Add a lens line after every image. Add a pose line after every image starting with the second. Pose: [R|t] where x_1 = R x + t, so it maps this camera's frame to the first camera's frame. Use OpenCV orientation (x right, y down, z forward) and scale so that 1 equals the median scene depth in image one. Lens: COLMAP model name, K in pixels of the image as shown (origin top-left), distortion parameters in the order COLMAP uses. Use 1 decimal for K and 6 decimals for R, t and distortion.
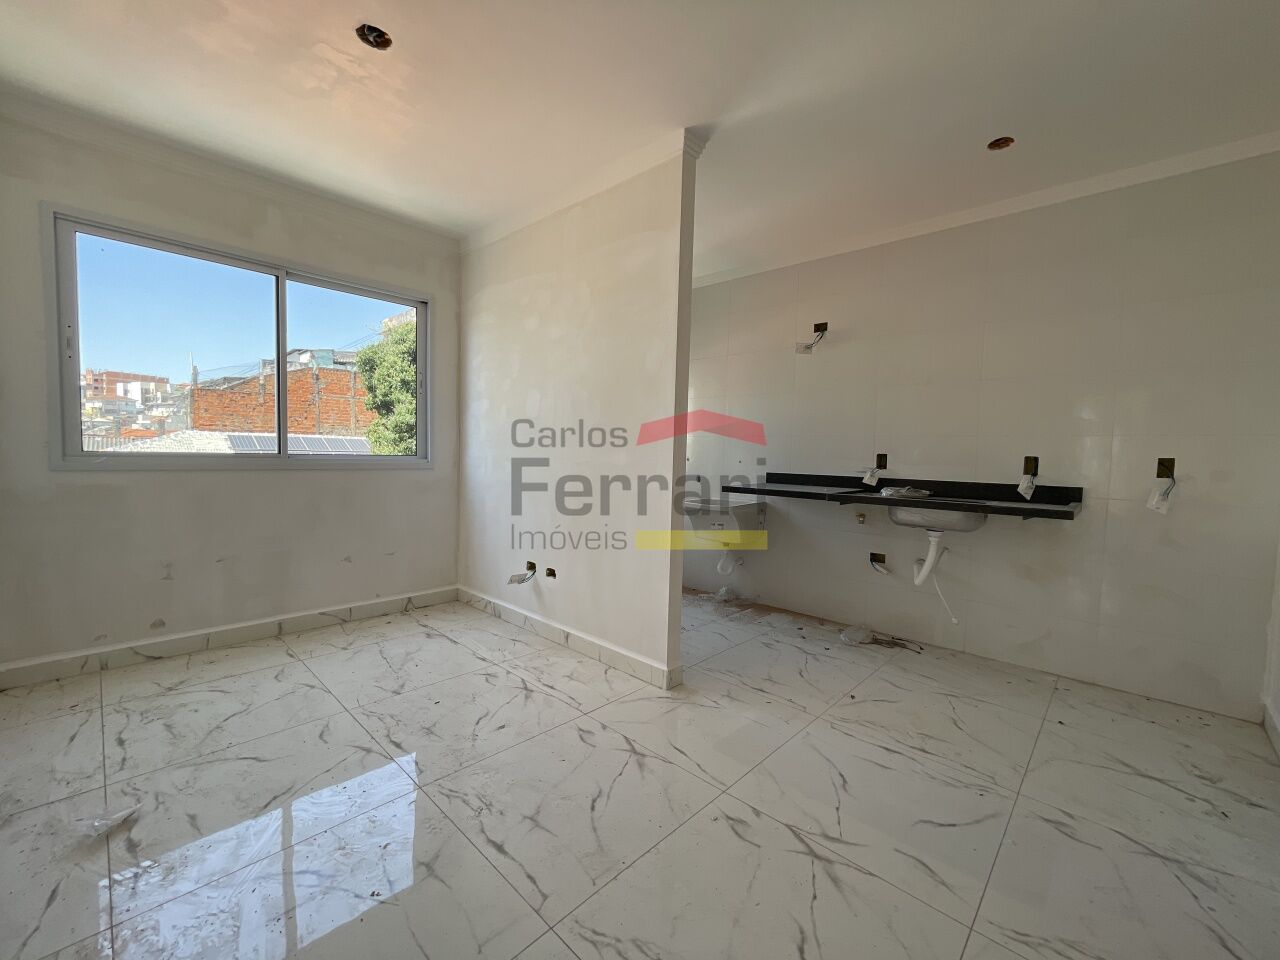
lens RADIAL K [[518.3, 0, 636.2], [0, 518.3, 482.7], [0, 0, 1]] dist [-0.006995, 0.001538]
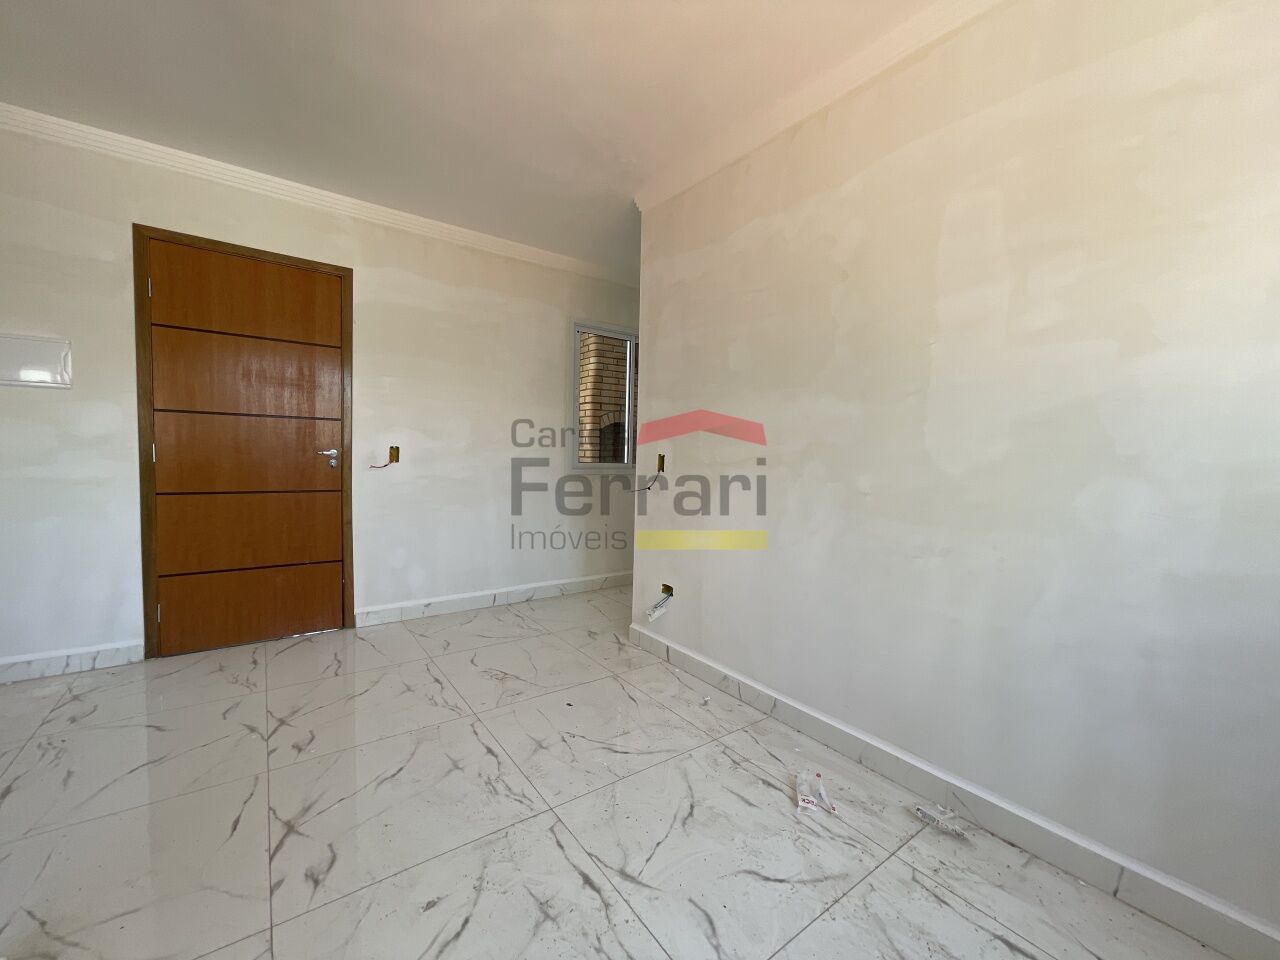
lens RADIAL K [[518.3, 0, 638.9], [0, 518.3, 477.9], [0, 0, 1]] dist [-0.006995, 0.001538]
pose [[-0.982599, -0.062696, 0.174839, -0.550435], [-0.044122, 0.993153, 0.108168, -0.095793], [-0.180424, 0.098571, -0.978637, 1.438273]]
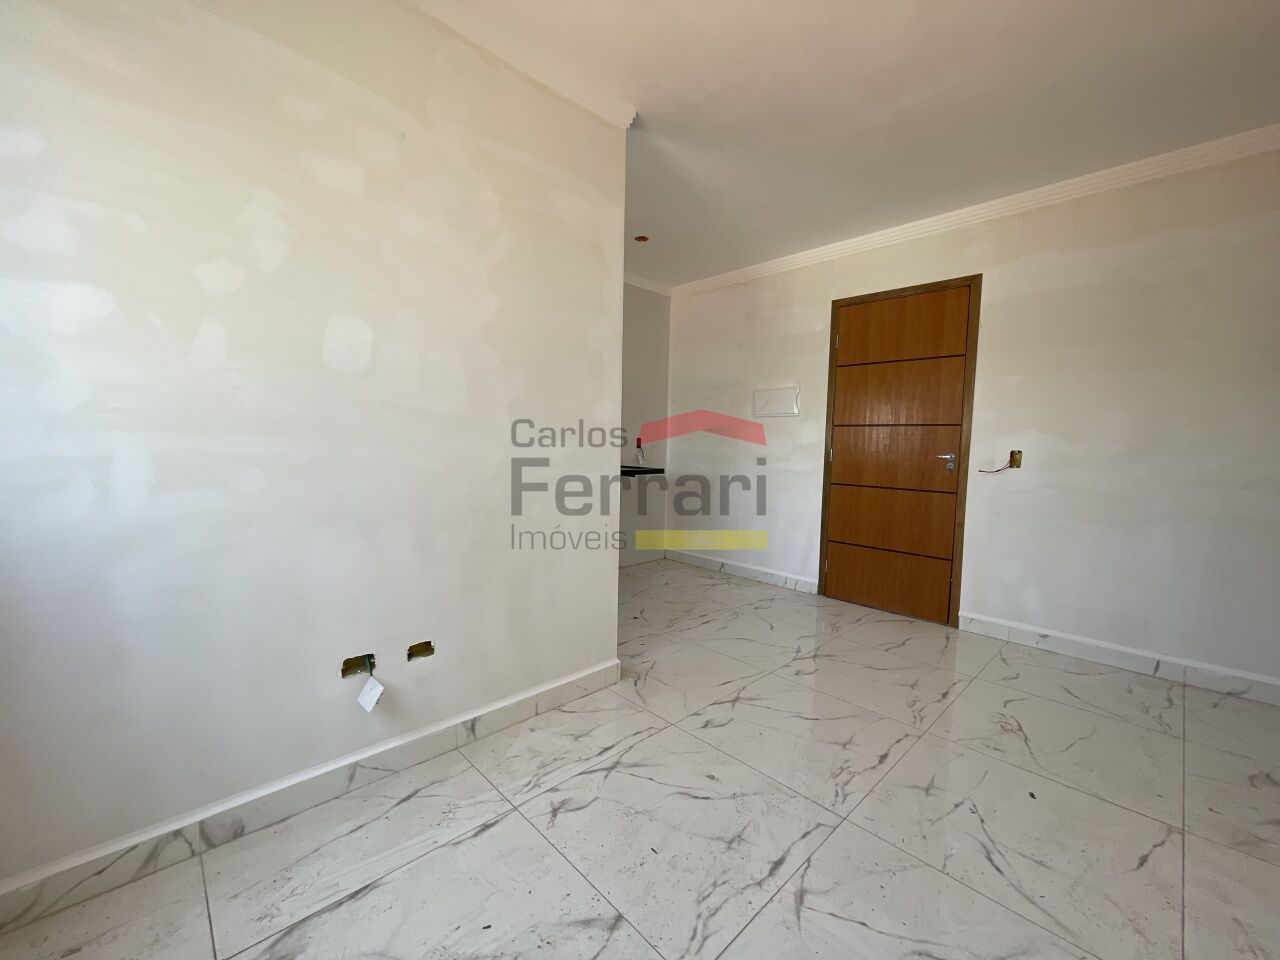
lens RADIAL K [[518.3, 0, 643.5], [0, 518.3, 484.5], [0, 0, 1]] dist [-0.006995, 0.001538]
pose [[0.048027, -0.109719, 0.992802, -1.004589], [0.039771, 0.993371, 0.107858, -0.090660], [-0.998054, 0.034305, 0.052072, 1.008337]]
